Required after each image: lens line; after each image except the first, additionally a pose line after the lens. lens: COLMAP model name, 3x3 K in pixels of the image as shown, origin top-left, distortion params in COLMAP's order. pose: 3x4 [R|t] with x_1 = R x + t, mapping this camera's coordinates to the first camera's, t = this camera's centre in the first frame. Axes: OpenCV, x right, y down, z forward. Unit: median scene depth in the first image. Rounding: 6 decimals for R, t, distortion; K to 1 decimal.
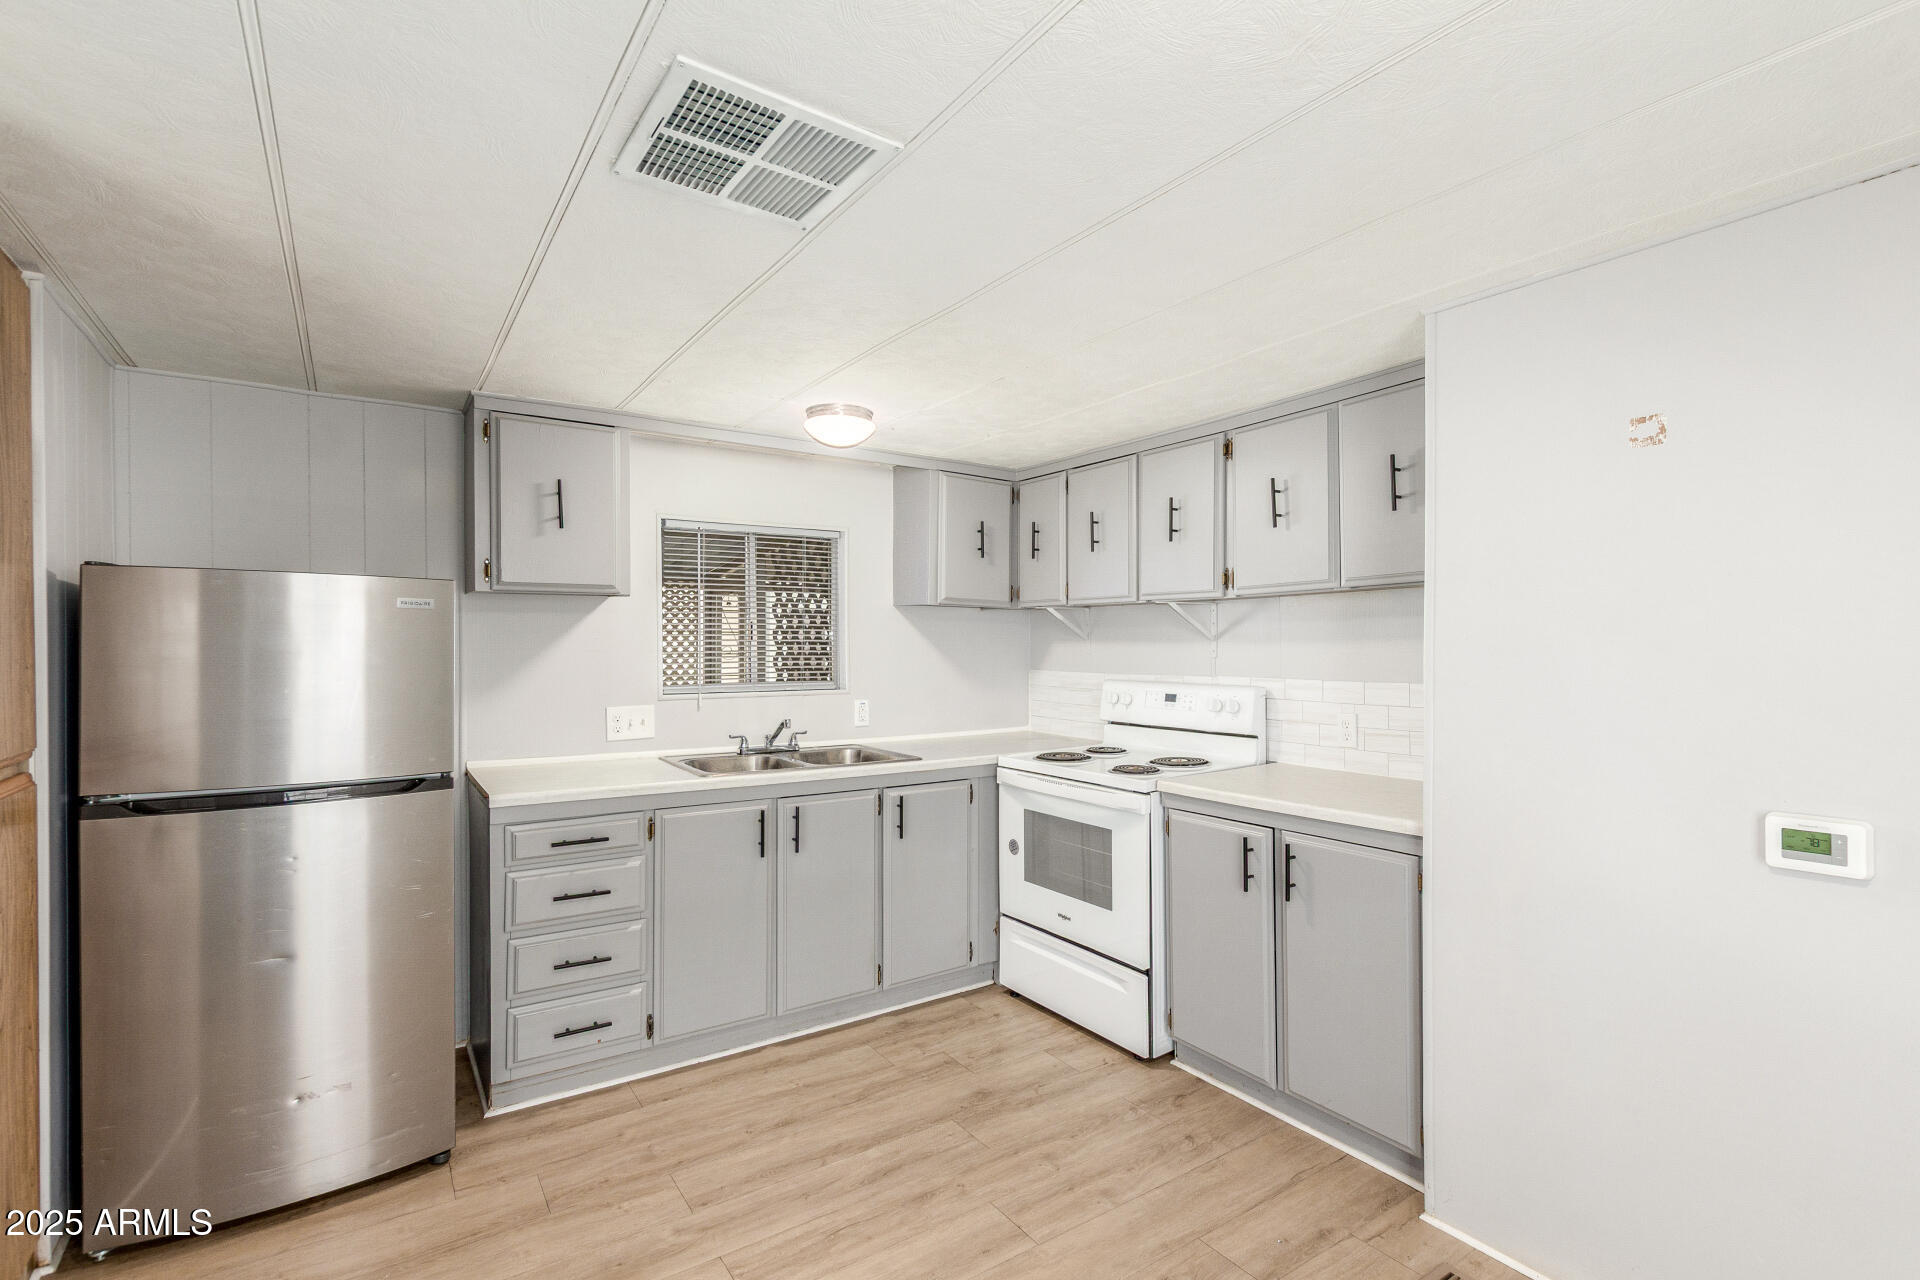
lens RADIAL K [[888.3, 0, 955.9], [0, 888.3, 645.3], [0, 0, 1]] dist [0.010013, -0.005354]
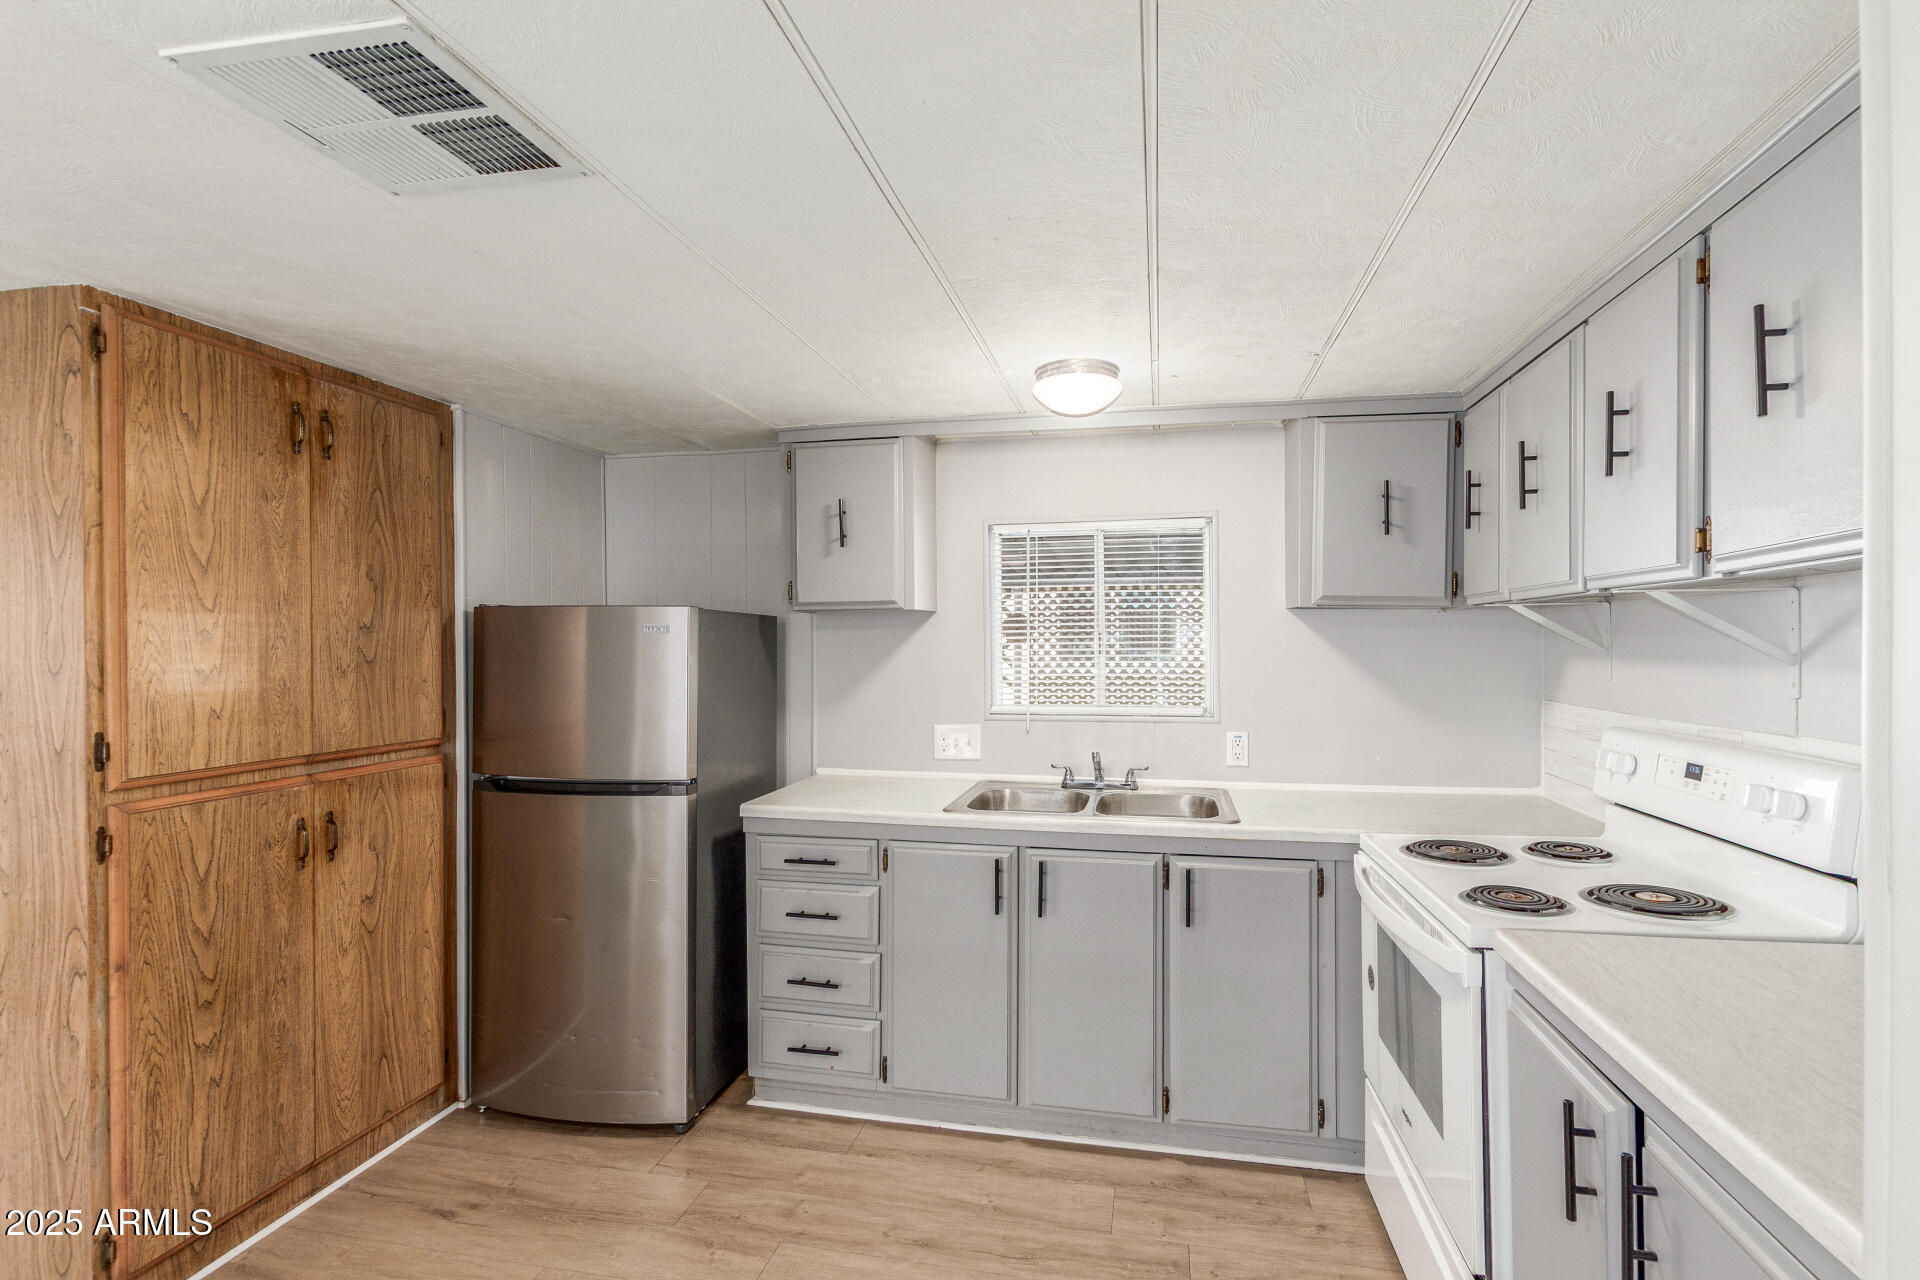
lens RADIAL K [[888.3, 0, 967.5], [0, 888.3, 645.5], [0, 0, 1]] dist [0.010013, -0.005354]
pose [[0.700157, -0.002105, -0.713986, 0.366316], [0.001873, 0.999998, -0.001111, -0.017878], [0.713986, -0.000559, 0.700159, 0.378859]]
